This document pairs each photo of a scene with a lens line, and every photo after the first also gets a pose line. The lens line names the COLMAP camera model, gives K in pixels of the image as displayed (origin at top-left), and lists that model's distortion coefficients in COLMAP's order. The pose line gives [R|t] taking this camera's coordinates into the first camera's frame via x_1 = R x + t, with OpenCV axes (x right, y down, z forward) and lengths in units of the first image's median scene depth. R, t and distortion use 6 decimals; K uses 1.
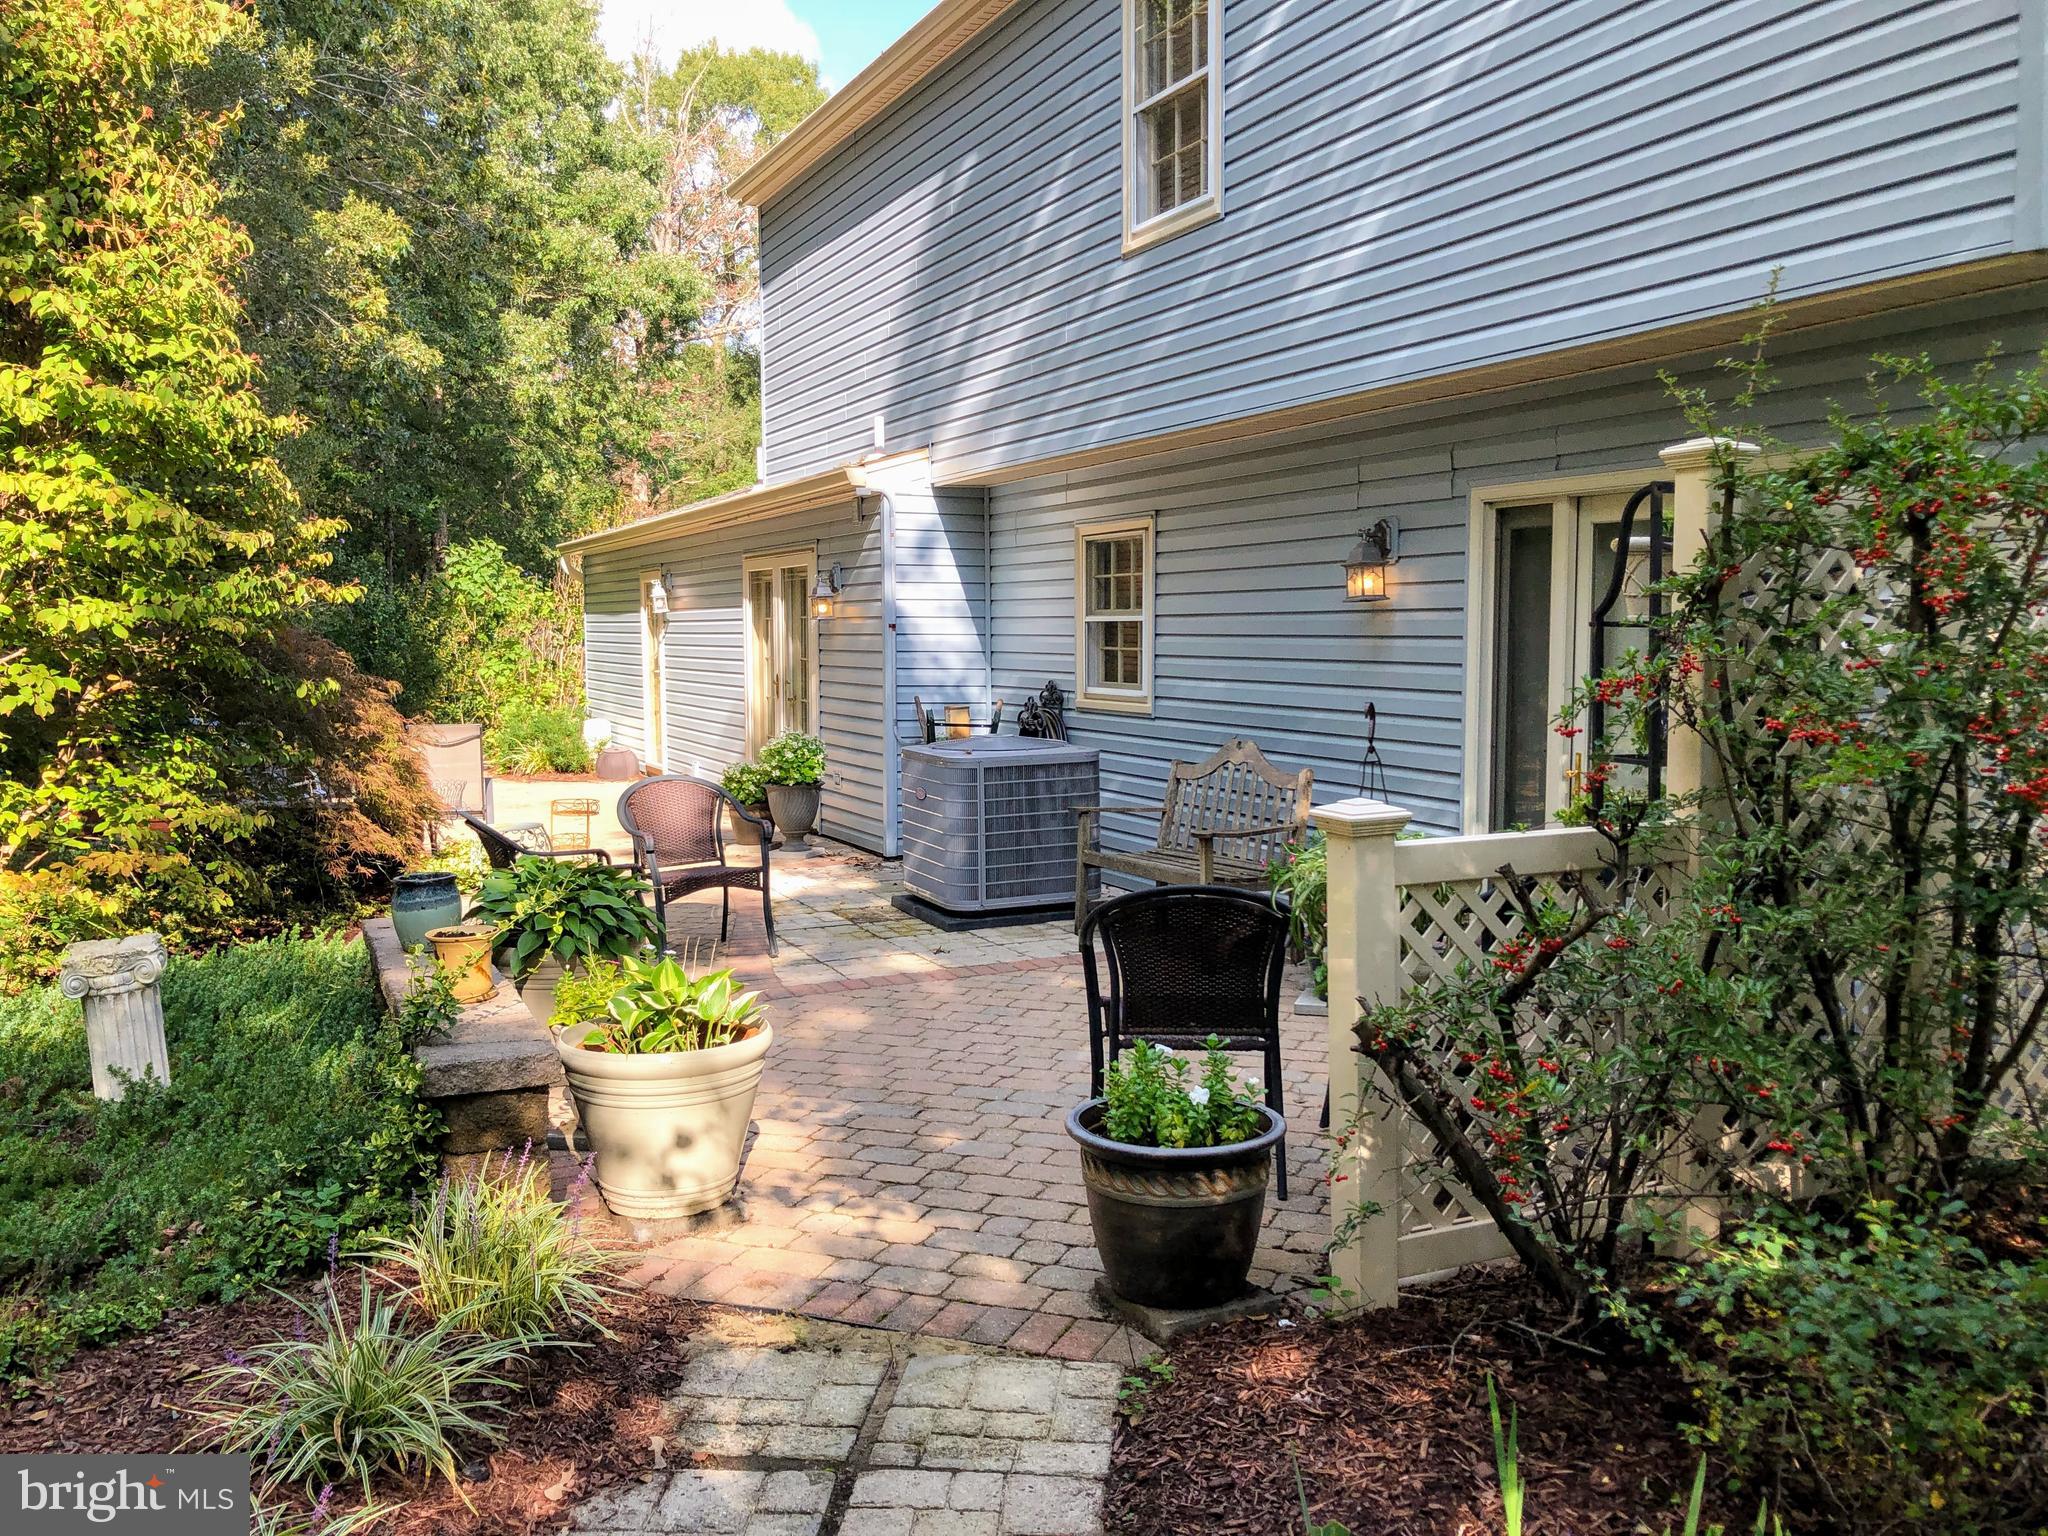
lens RADIAL K [[1698.9, 0, 971.2], [0, 1698.9, 781.5], [0, 0, 1]] dist [-0.006022, -0.006003]
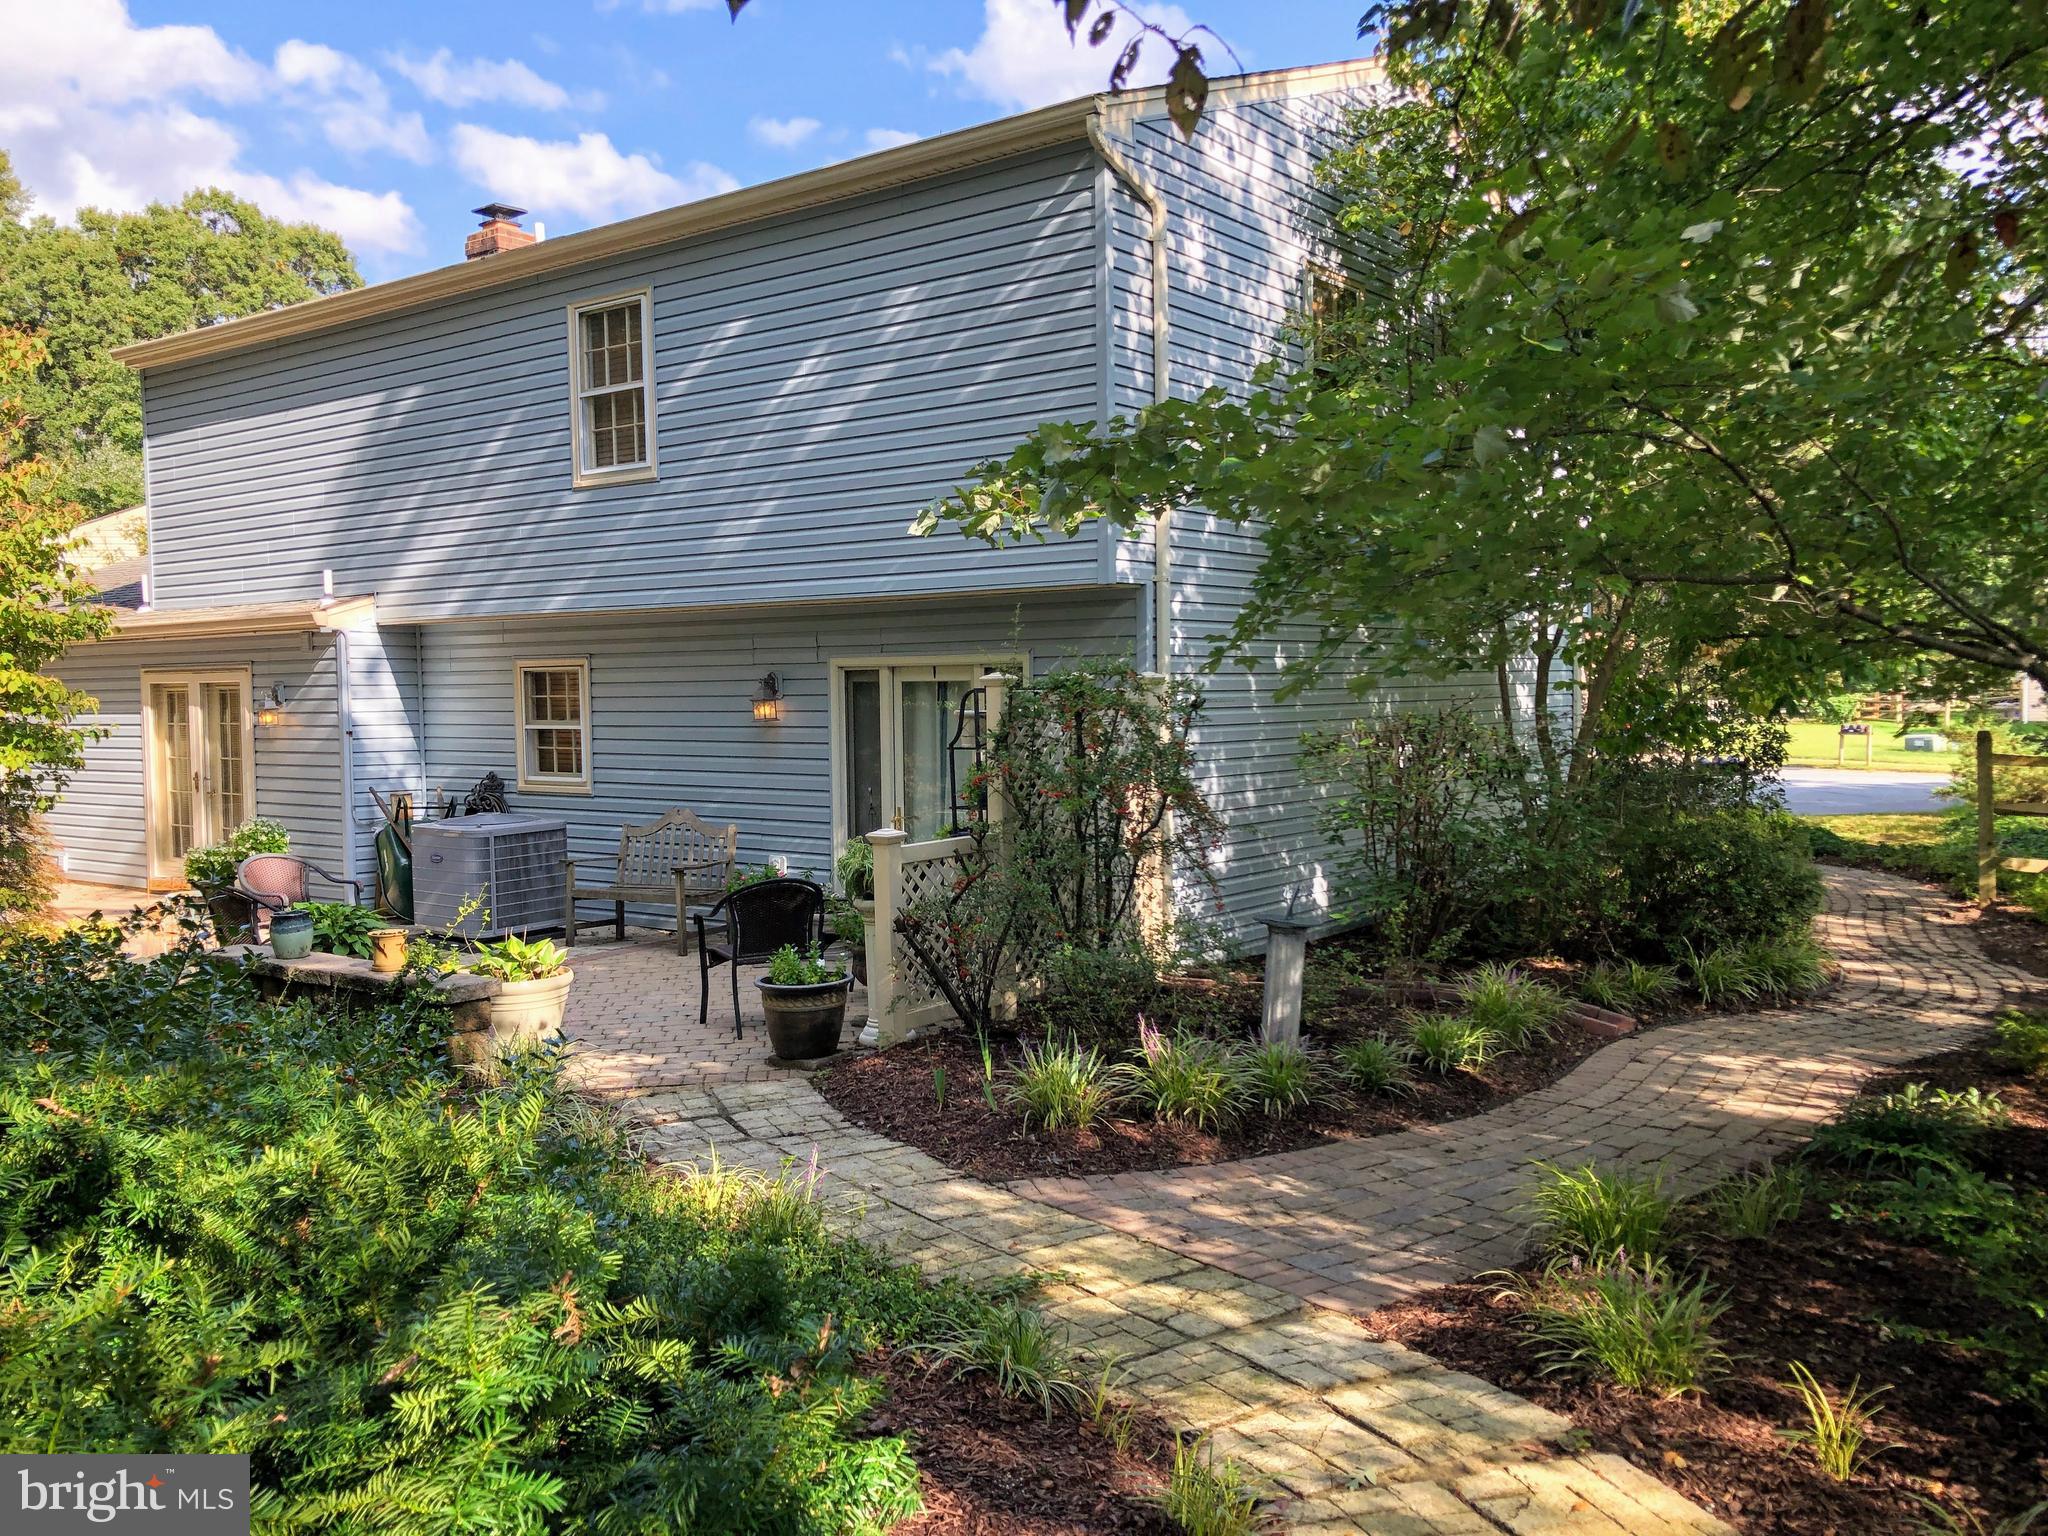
lens RADIAL K [[1699.1, 0, 1024.0], [0, 1699.1, 768.0], [0, 0, 1]] dist [-0.005132, -0.005672]
pose [[0.867069, -0.030901, 0.497229, -0.306556], [0.053891, 0.998036, -0.031951, 0.004632], [-0.495265, 0.054500, 0.867031, -0.459287]]
